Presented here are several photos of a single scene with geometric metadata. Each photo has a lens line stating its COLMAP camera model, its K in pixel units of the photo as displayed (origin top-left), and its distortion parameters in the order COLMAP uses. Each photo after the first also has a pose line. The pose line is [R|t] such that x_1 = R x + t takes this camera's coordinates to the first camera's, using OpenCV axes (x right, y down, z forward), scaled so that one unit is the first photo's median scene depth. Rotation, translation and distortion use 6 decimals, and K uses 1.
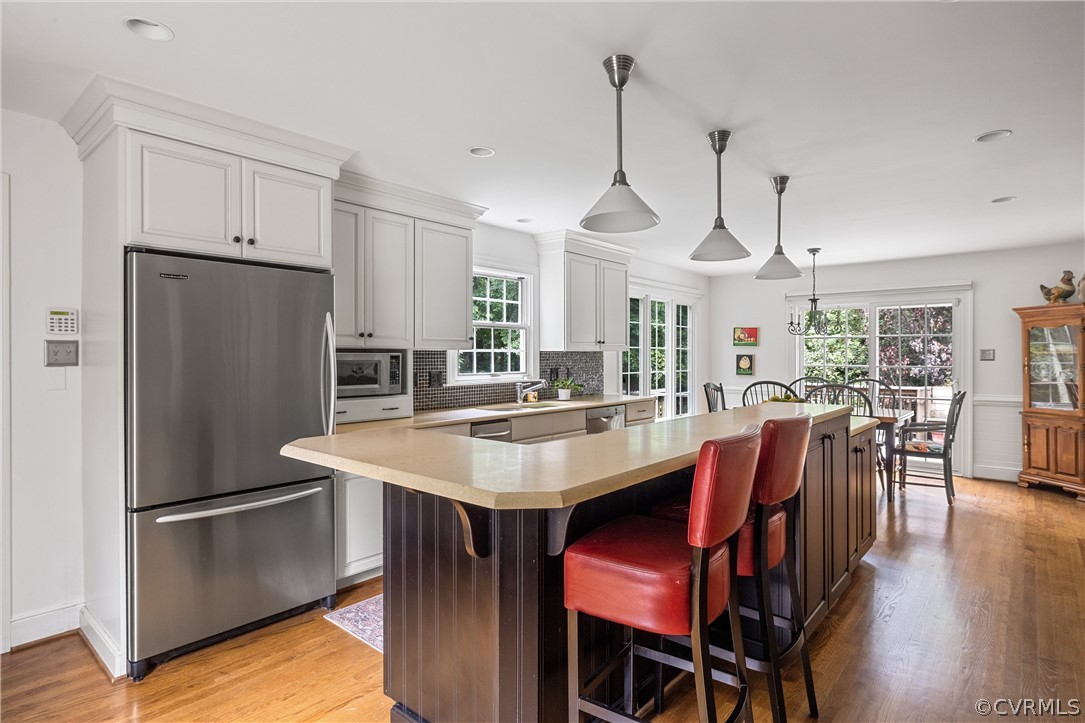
lens RADIAL K [[567.4, 0, 542.5], [0, 567.4, 361.5], [0, 0, 1]] dist [0.000810, -0.000397]
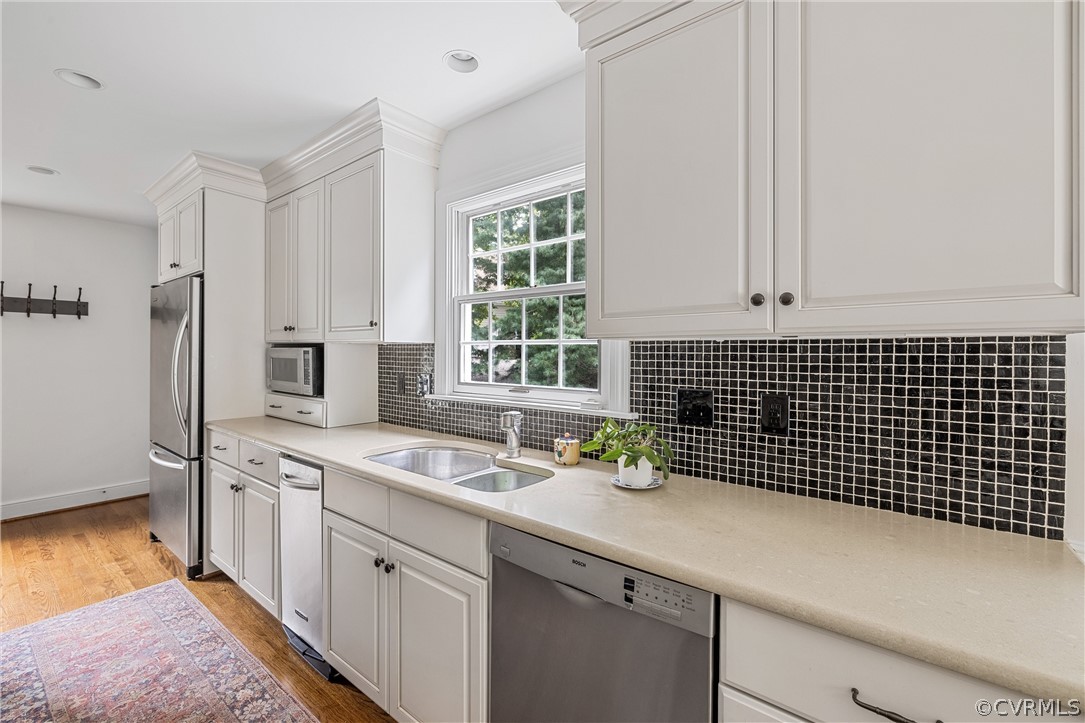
lens RADIAL K [[459.4, 0, 542.9], [0, 459.4, 343.5], [0, 0, 1]] dist [-0.000960, -0.000237]
pose [[0.045656, -0.006717, -0.998935, 0.560837], [-0.013848, 0.999877, -0.007356, -0.026794], [0.998861, 0.014169, 0.045558, 1.646170]]
